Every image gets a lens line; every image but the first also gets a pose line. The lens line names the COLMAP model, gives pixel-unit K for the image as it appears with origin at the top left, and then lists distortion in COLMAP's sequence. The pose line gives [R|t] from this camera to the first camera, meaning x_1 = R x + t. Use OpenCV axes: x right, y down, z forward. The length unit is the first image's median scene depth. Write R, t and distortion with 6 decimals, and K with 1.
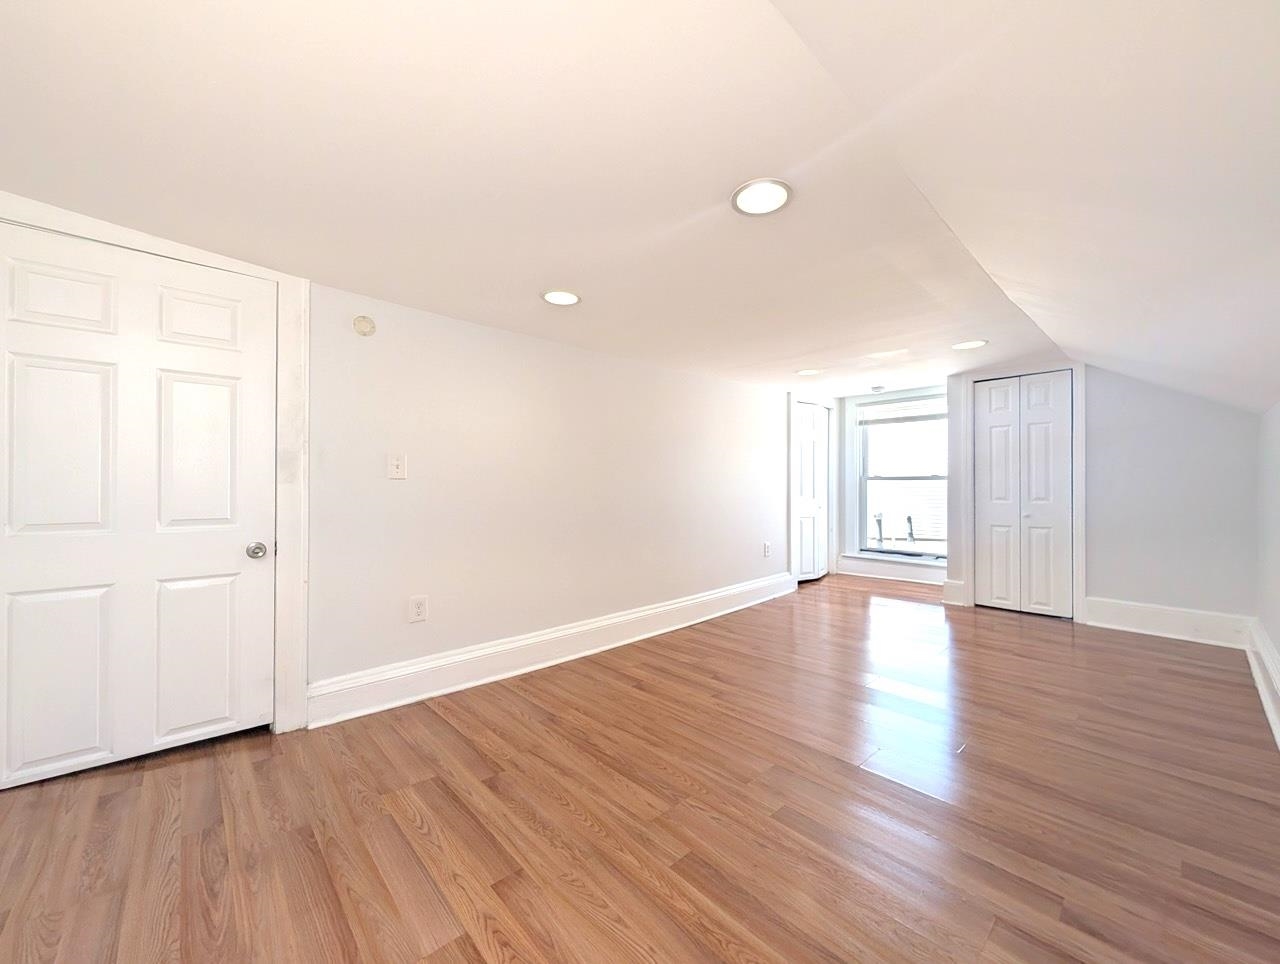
lens RADIAL K [[494.5, 0, 643.5], [0, 494.5, 483.1], [0, 0, 1]] dist [-0.000897, -0.000092]
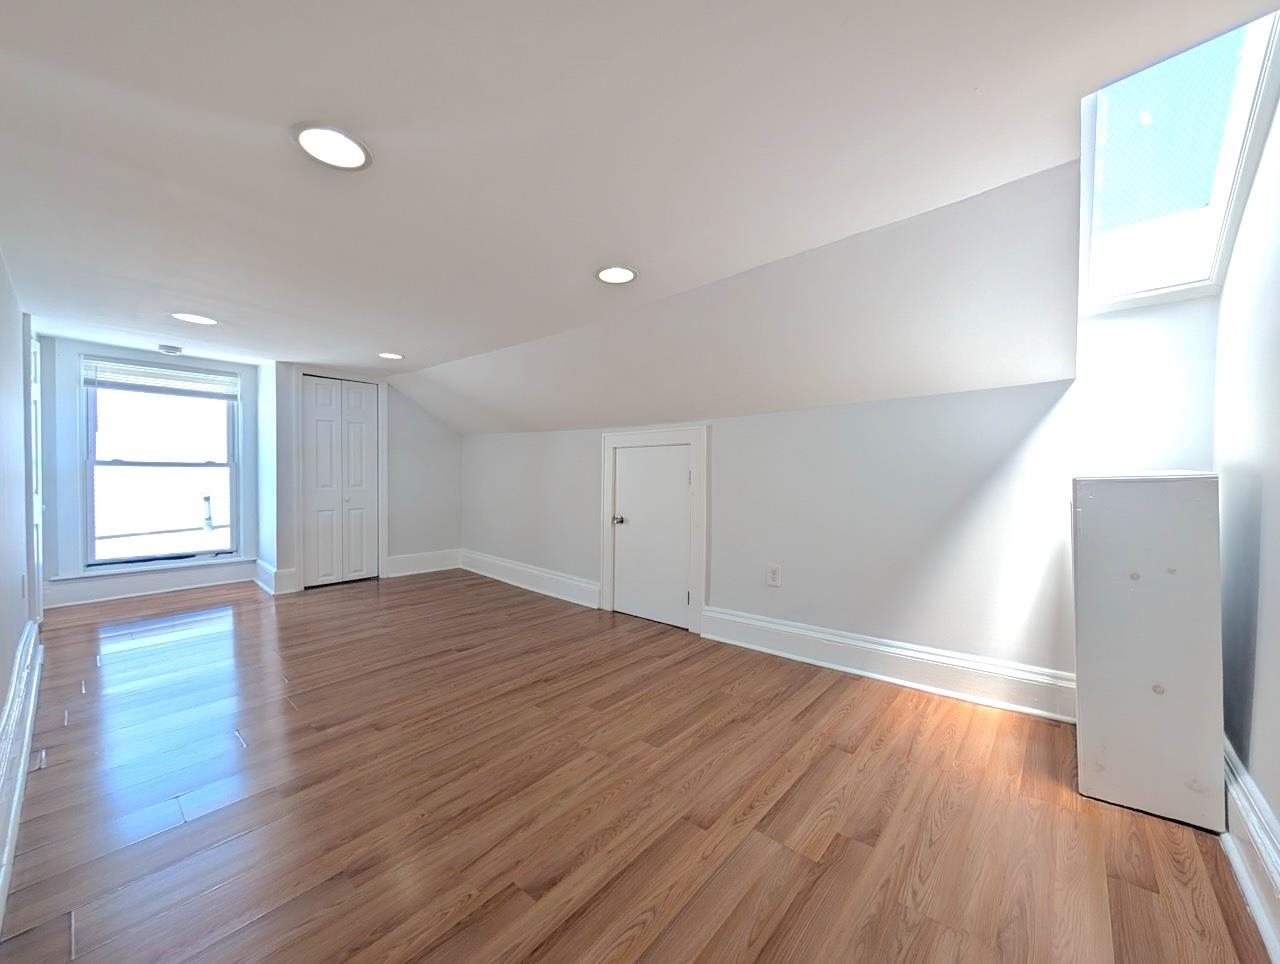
lens RADIAL K [[494.5, 0, 643.5], [0, 494.5, 483.1], [0, 0, 1]] dist [-0.000897, -0.000092]
pose [[-0.111328, -0.018038, 0.993620, -0.790557], [-0.010561, 0.999800, 0.016967, -0.001779], [-0.993728, -0.008604, -0.111497, 0.715929]]
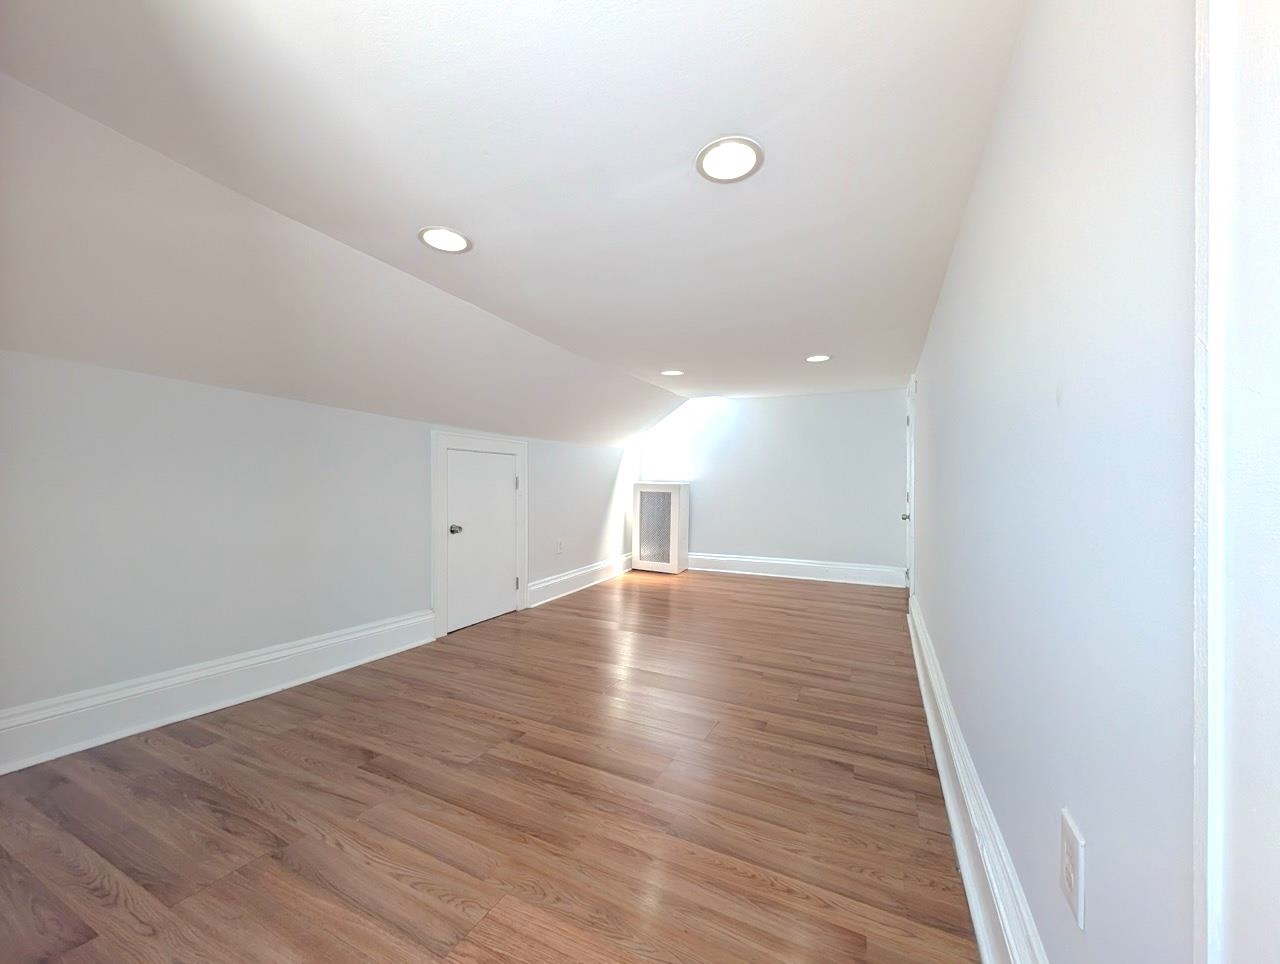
lens RADIAL K [[494.5, 0, 643.5], [0, 494.5, 483.1], [0, 0, 1]] dist [-0.000897, -0.000092]
pose [[-0.930223, -0.014773, -0.366698, 0.895404], [-0.010728, 0.999857, -0.013067, 0.023569], [0.366839, -0.008221, -0.930248, 2.237594]]
